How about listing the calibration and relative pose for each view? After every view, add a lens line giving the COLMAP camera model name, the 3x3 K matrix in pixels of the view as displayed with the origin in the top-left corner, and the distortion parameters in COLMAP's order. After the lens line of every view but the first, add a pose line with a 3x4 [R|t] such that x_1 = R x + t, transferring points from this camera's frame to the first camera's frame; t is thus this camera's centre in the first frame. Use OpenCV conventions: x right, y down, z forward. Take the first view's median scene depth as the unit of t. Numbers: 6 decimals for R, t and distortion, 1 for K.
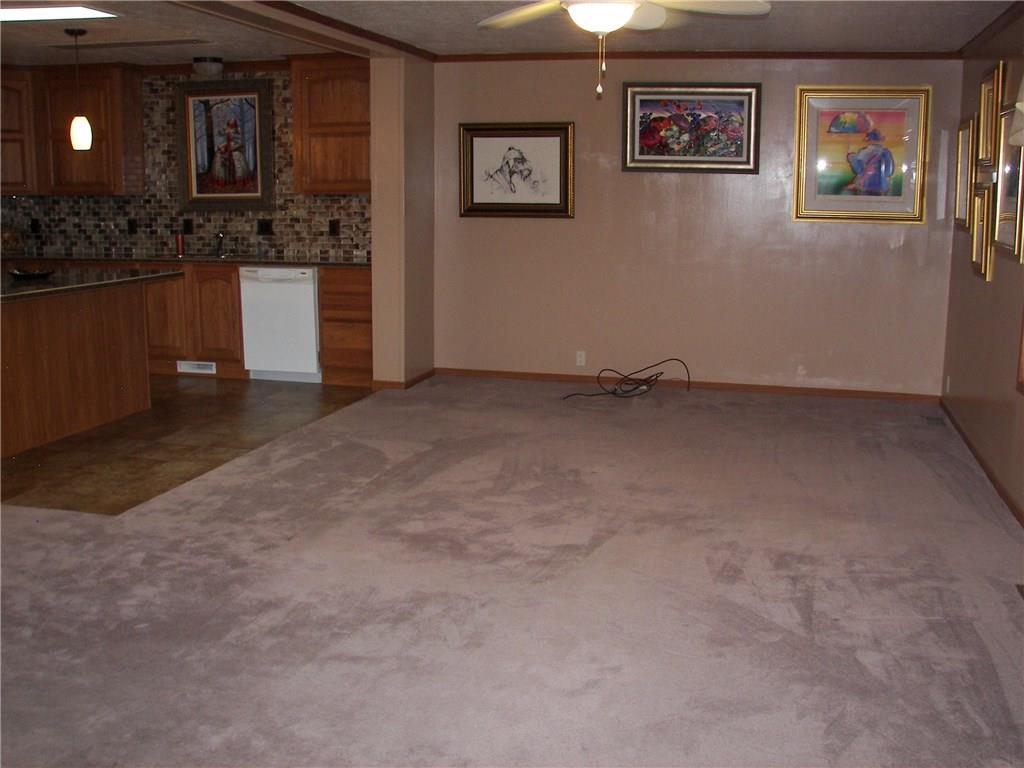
lens RADIAL K [[1084.9, 0, 513.8], [0, 1084.9, 364.8], [0, 0, 1]] dist [-0.136072, 0.000000]
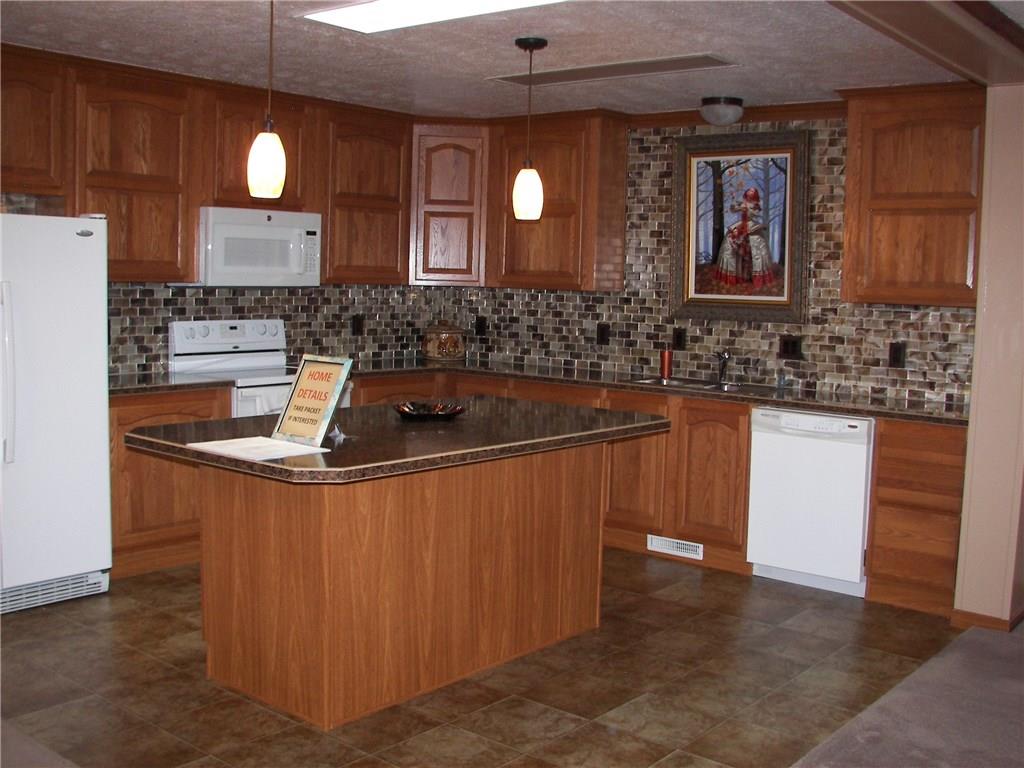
lens RADIAL K [[1084.9, 0, 531.1], [0, 1084.9, 376.5], [0, 0, 1]] dist [-0.136072, 0.000000]
pose [[0.910472, 0.058007, -0.409483, -0.105106], [-0.091030, 0.993941, -0.061602, -0.054820], [0.403428, 0.093362, 0.910236, 0.329214]]
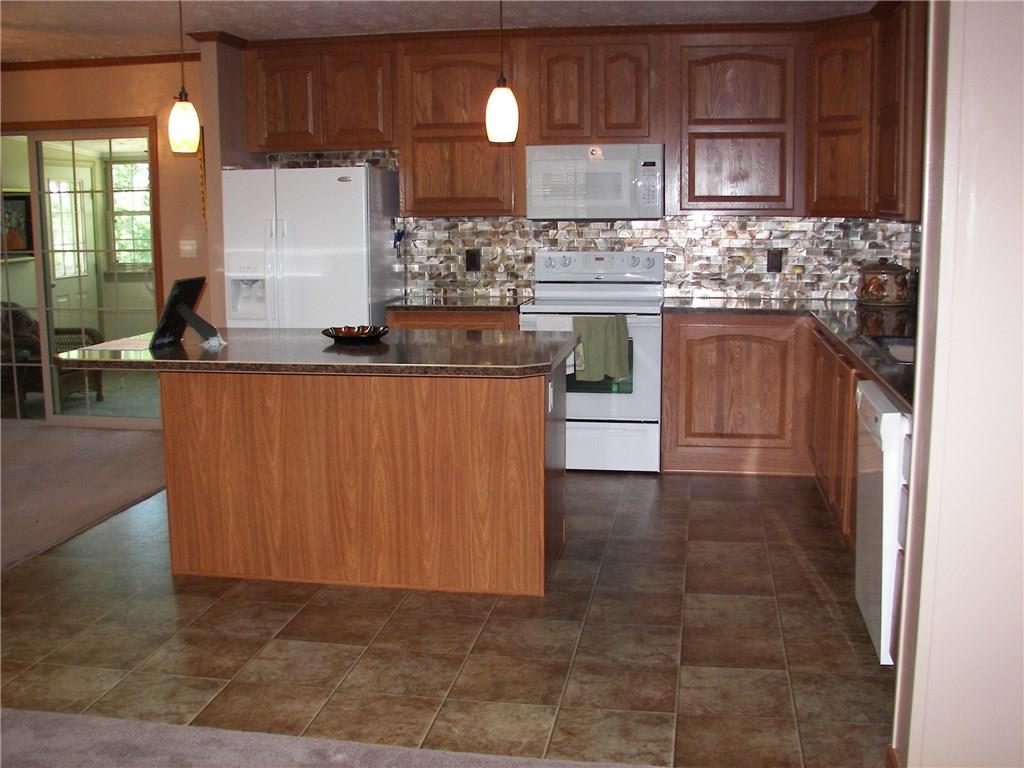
lens RADIAL K [[1084.9, 0, 522.2], [0, 1084.9, 382.4], [0, 0, 1]] dist [-0.136072, 0.000000]
pose [[0.094217, 0.155229, -0.983375, 0.236675], [-0.155084, 0.977999, 0.139521, -0.142937], [0.983398, 0.139361, 0.116218, 0.874788]]
